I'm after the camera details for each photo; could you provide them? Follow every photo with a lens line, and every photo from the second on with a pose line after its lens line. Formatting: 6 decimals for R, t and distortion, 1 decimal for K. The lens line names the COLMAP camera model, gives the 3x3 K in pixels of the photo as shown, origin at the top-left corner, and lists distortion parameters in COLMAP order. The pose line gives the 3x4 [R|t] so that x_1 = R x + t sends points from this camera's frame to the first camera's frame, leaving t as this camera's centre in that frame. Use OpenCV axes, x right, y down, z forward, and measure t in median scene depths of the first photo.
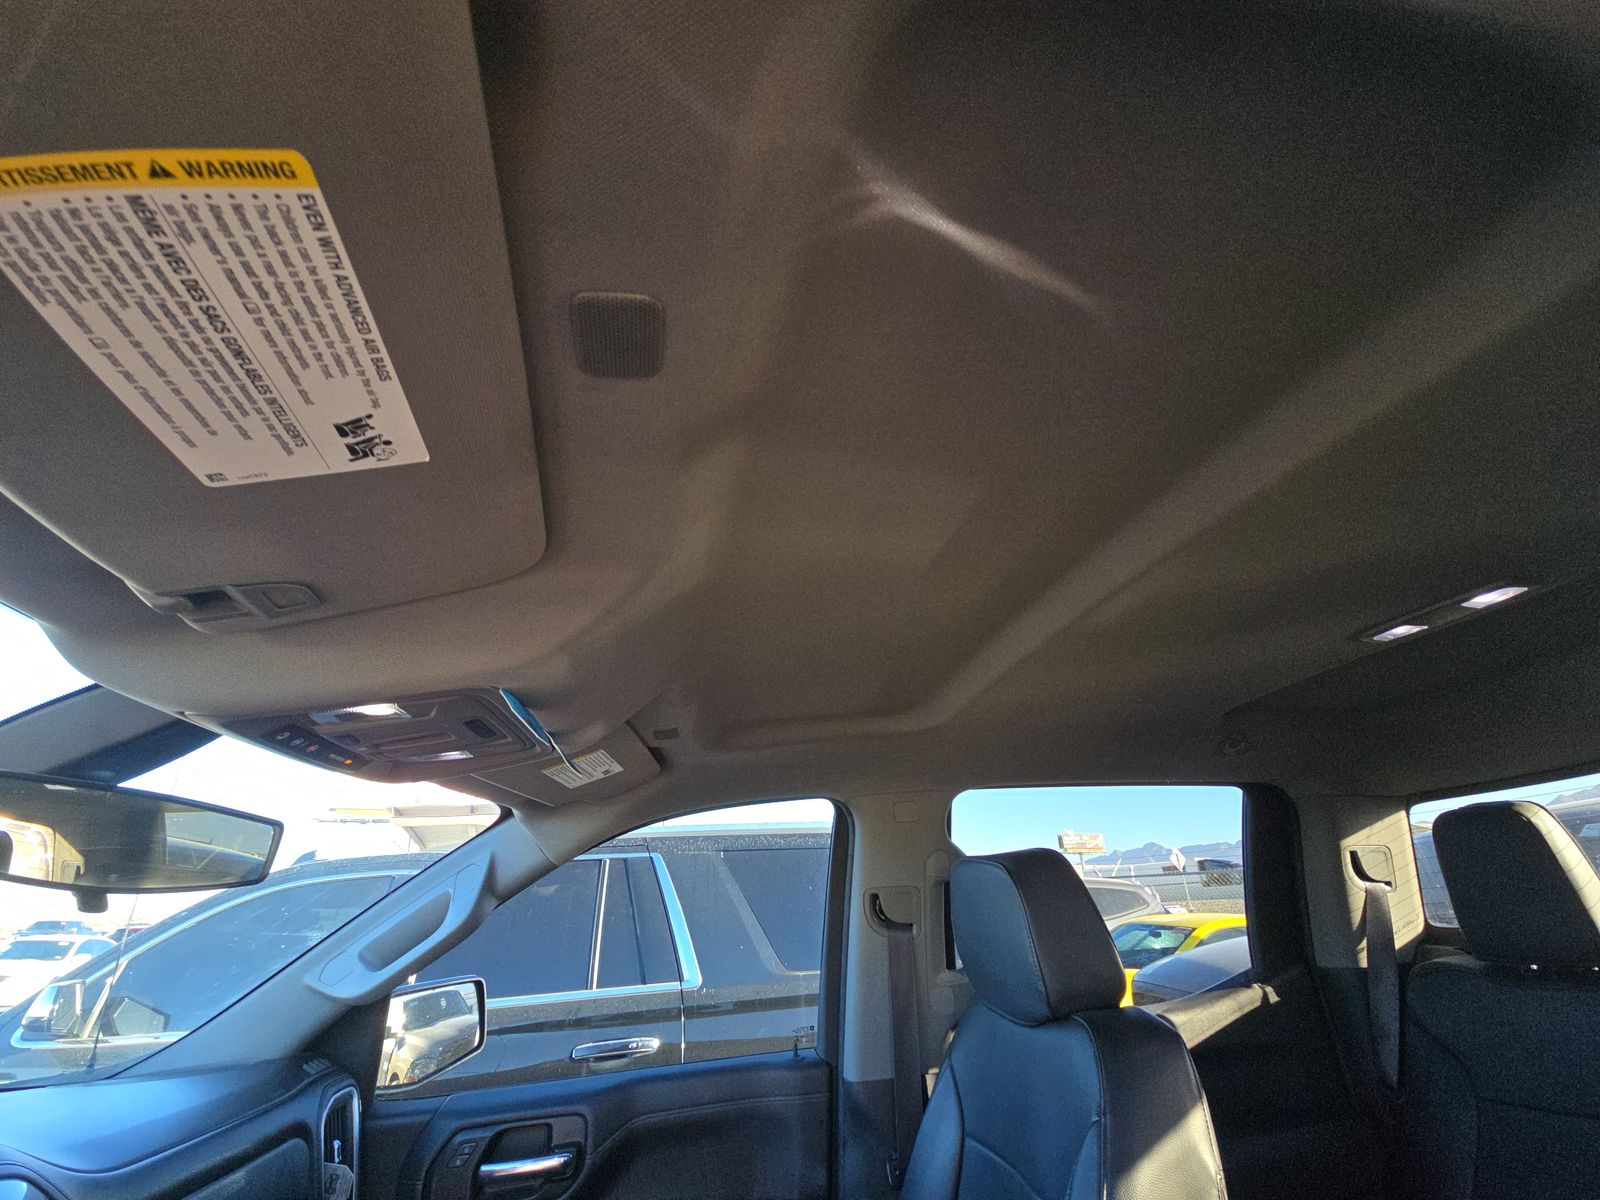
lens RADIAL K [[649.7, 0, 793.8], [0, 649.7, 602.7], [0, 0, 1]] dist [0.007400, -0.007094]
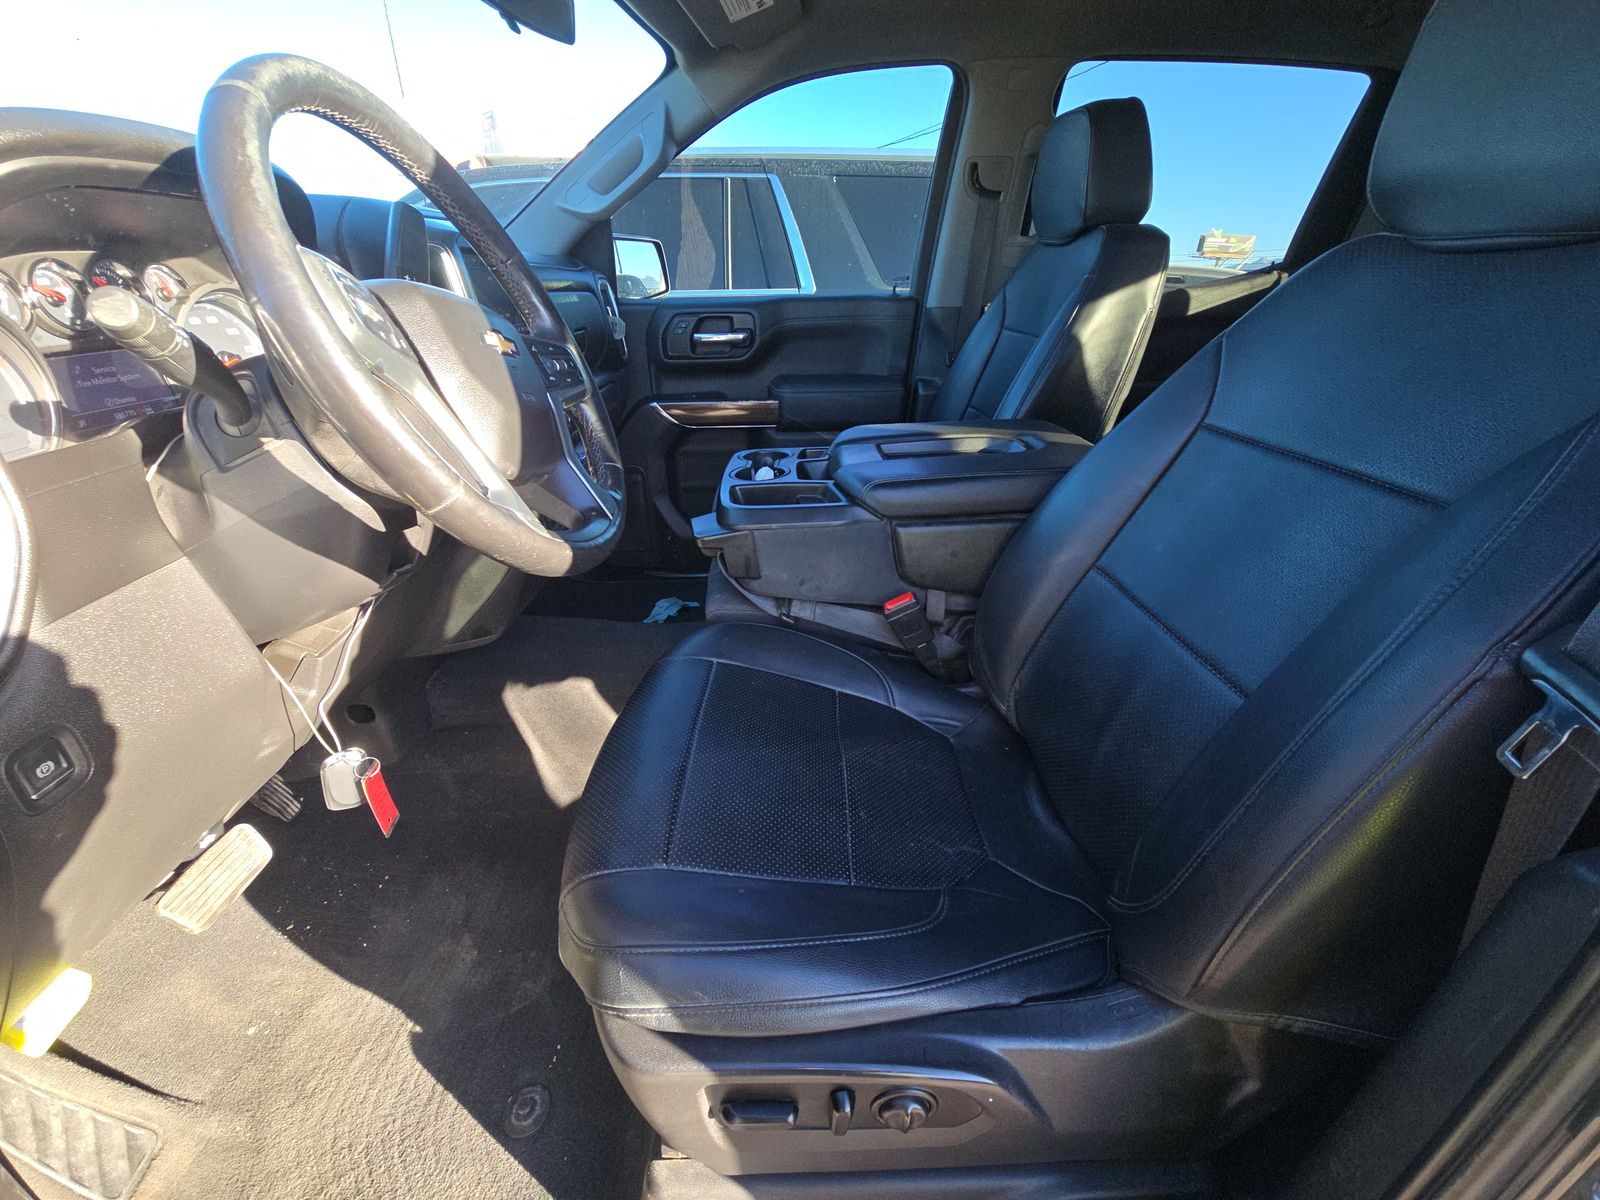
lens RADIAL K [[649.7, 0, 793.8], [0, 649.7, 602.7], [0, 0, 1]] dist [0.007400, -0.007094]
pose [[0.989933, 0.102973, -0.097106, -0.006354], [0.008247, 0.642949, 0.765865, 0.047403], [0.141297, -0.758956, 0.635627, -0.428193]]
